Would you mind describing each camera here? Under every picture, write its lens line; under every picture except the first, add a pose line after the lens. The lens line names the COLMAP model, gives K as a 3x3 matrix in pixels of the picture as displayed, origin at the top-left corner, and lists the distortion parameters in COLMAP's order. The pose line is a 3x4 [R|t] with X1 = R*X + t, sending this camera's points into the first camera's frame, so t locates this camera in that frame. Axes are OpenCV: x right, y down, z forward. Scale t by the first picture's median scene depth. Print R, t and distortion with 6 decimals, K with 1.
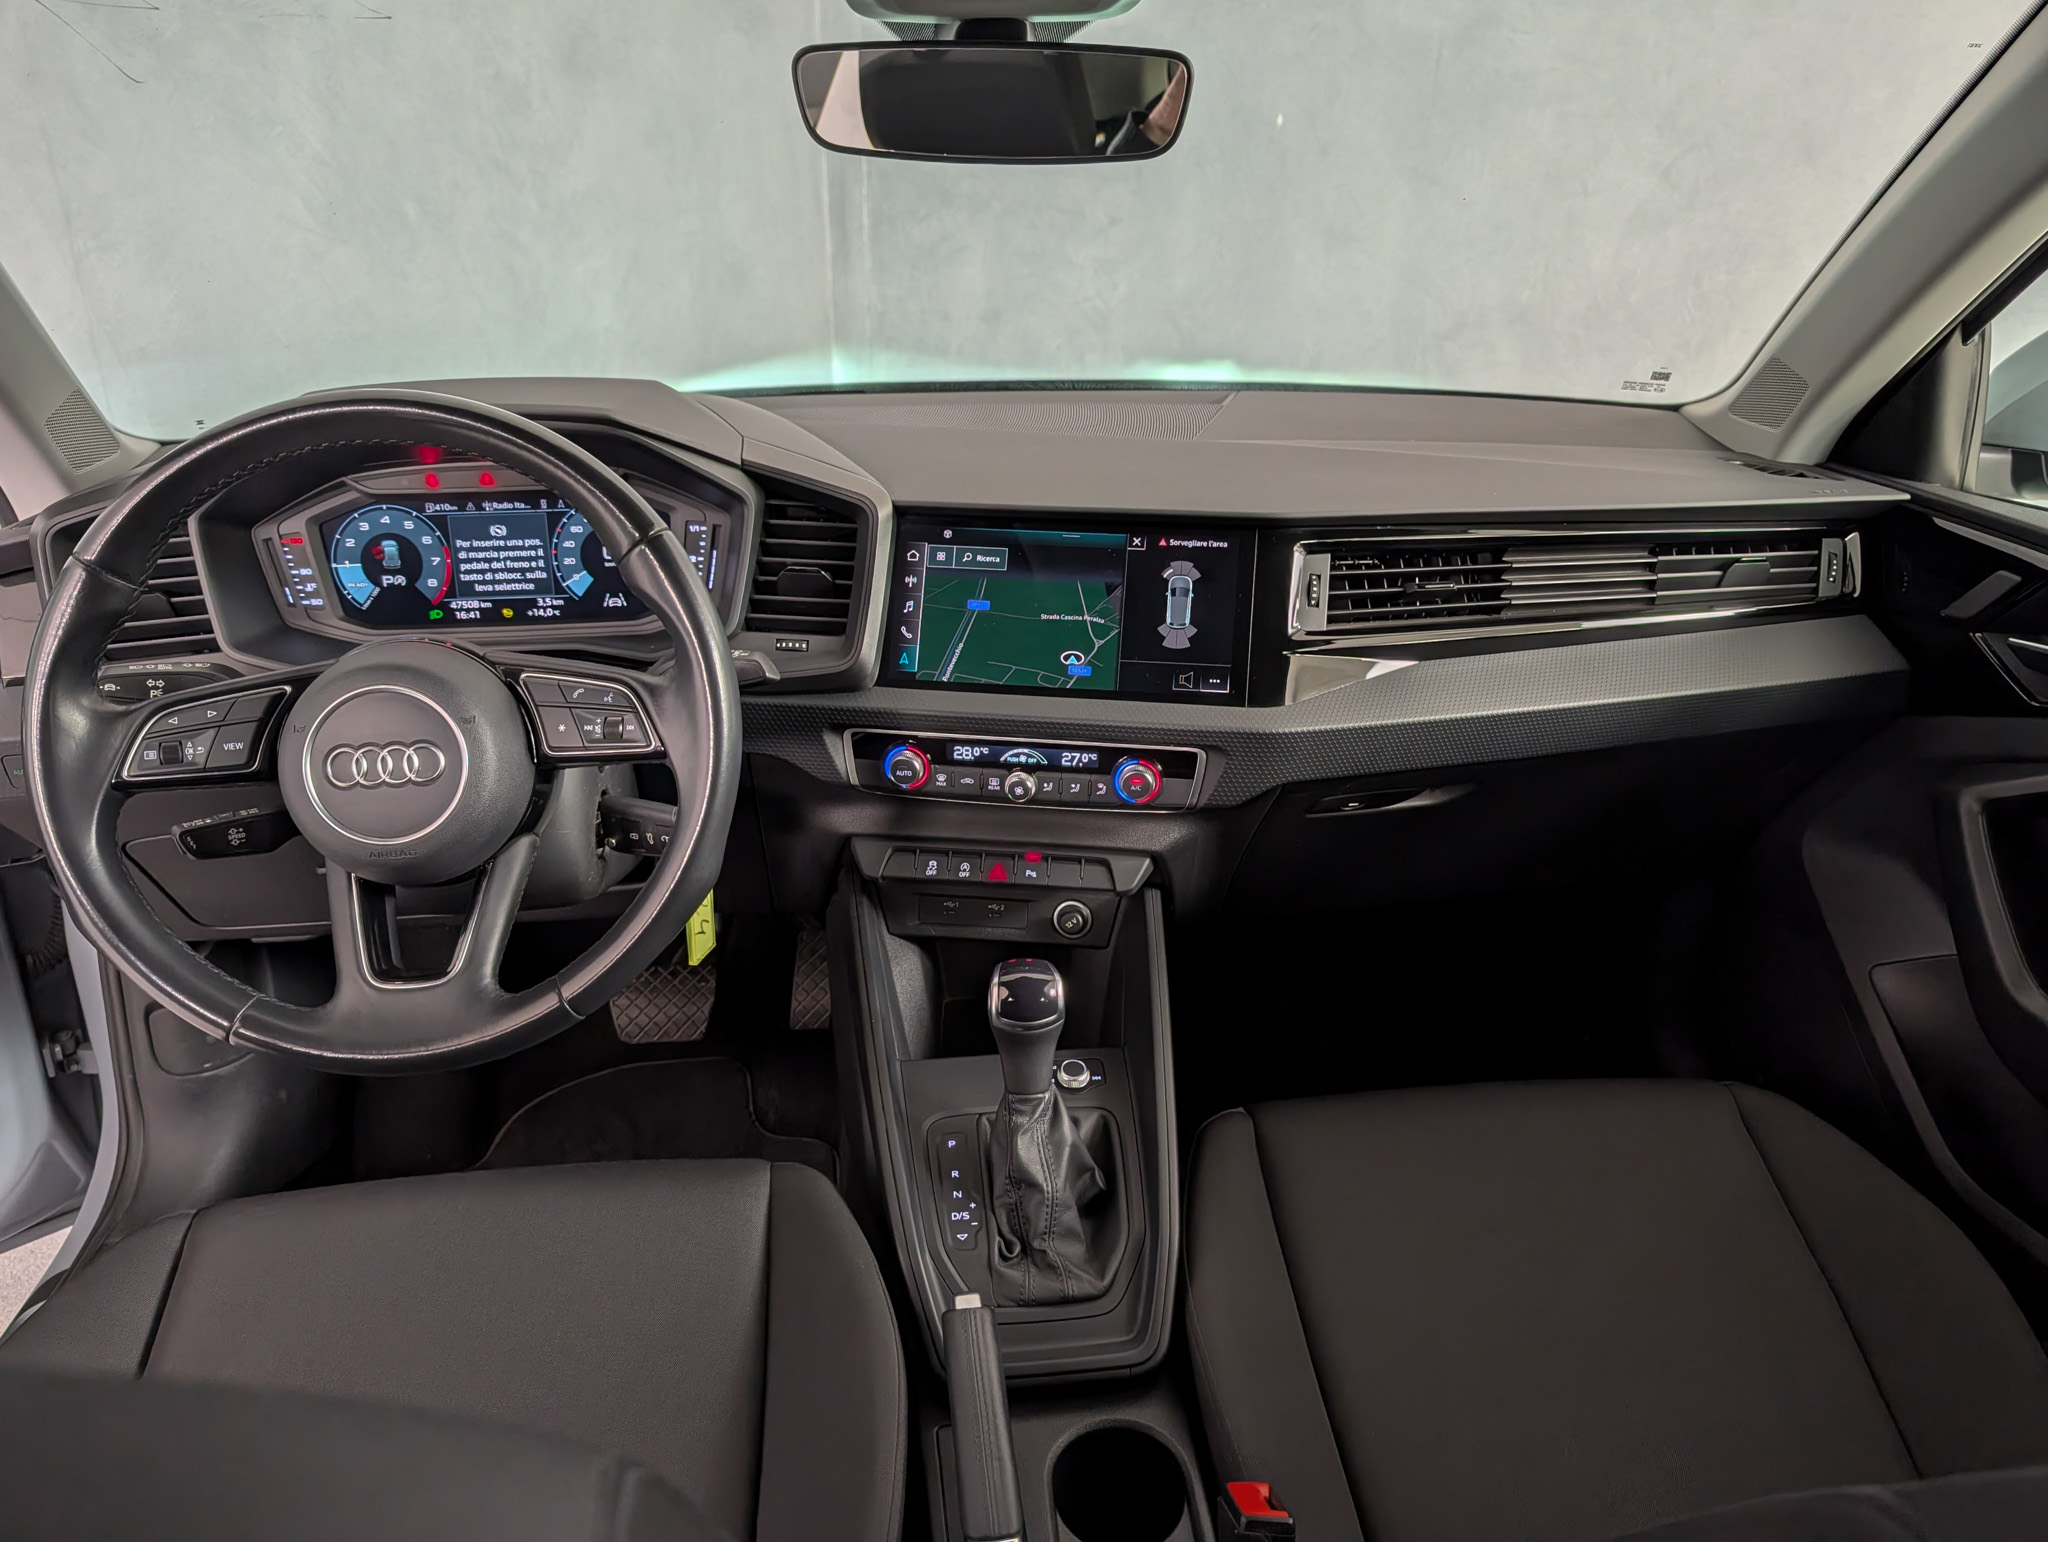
lens RADIAL K [[1487.1, 0, 1052.6], [0, 1487.1, 761.9], [0, 0, 1]] dist [0.010446, -0.014210]
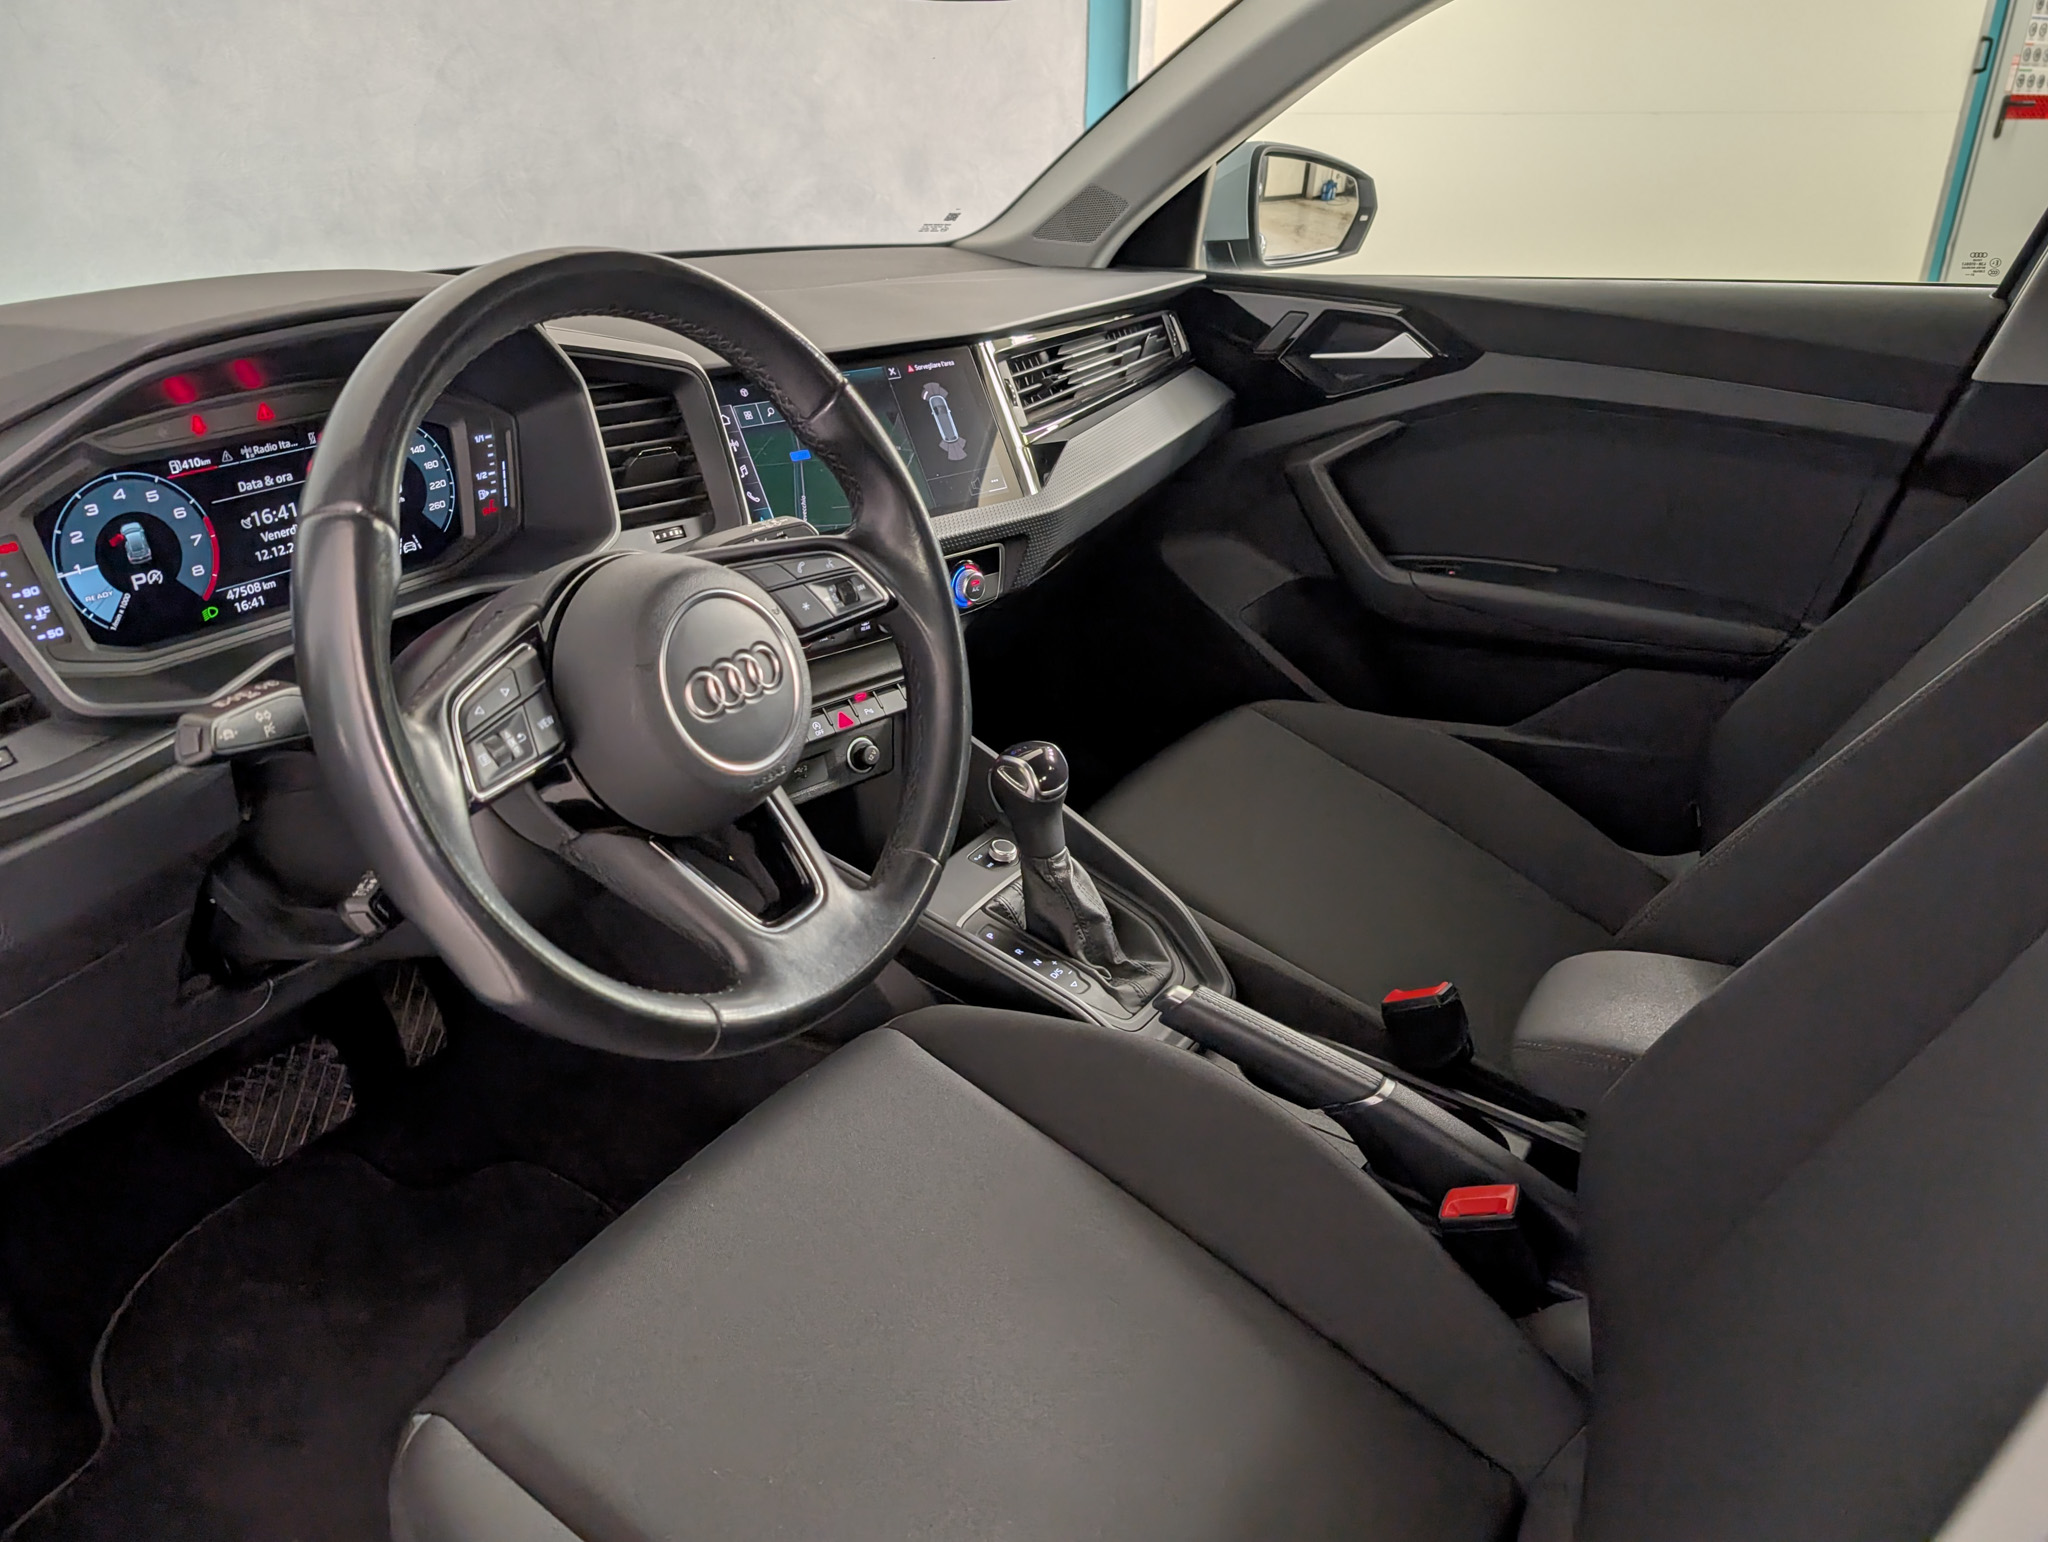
lens RADIAL K [[1501.1, 0, 1036.9], [0, 1501.1, 780.6], [0, 0, 1]] dist [-0.025881, 0.024311]
pose [[0.602977, -0.331513, 0.725615, -0.740946], [0.292458, 0.938101, 0.185563, -0.039836], [-0.742218, 0.100322, 0.662607, 0.224660]]
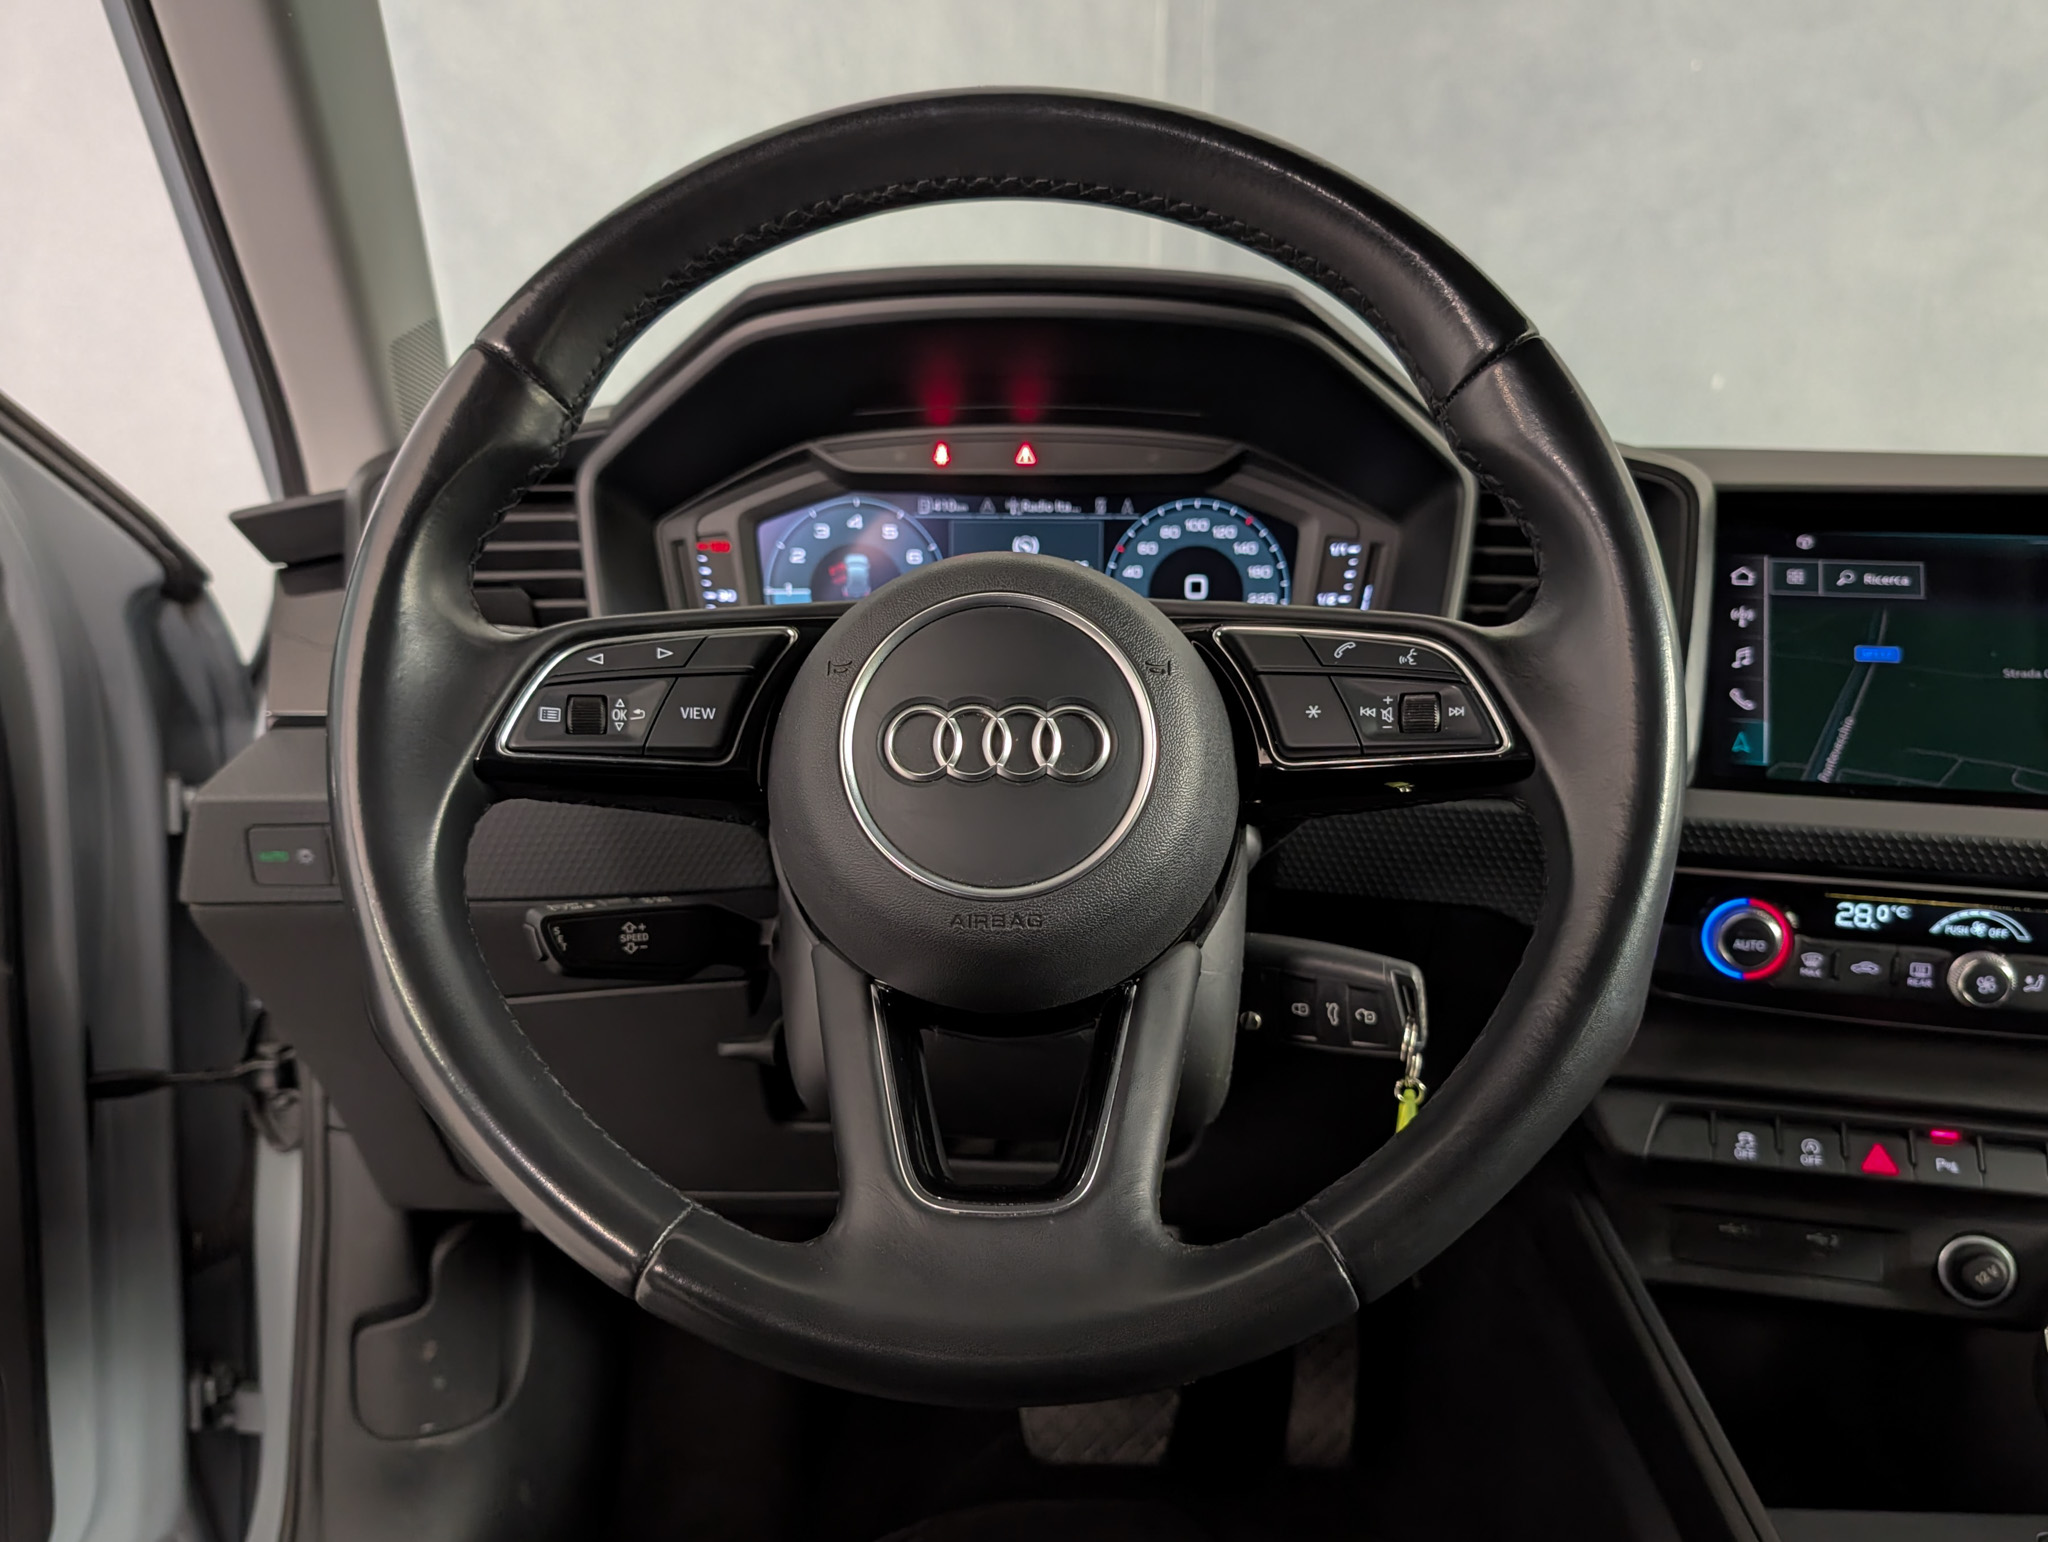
lens RADIAL K [[1688.7, 0, 1035.0], [0, 1688.7, 776.2], [0, 0, 1]] dist [-0.014114, 0.004640]
pose [[0.988579, 0.029455, -0.147796, -0.262276], [-0.065070, 0.968010, -0.242325, 0.111037], [0.135930, 0.249175, 0.958872, 0.346606]]
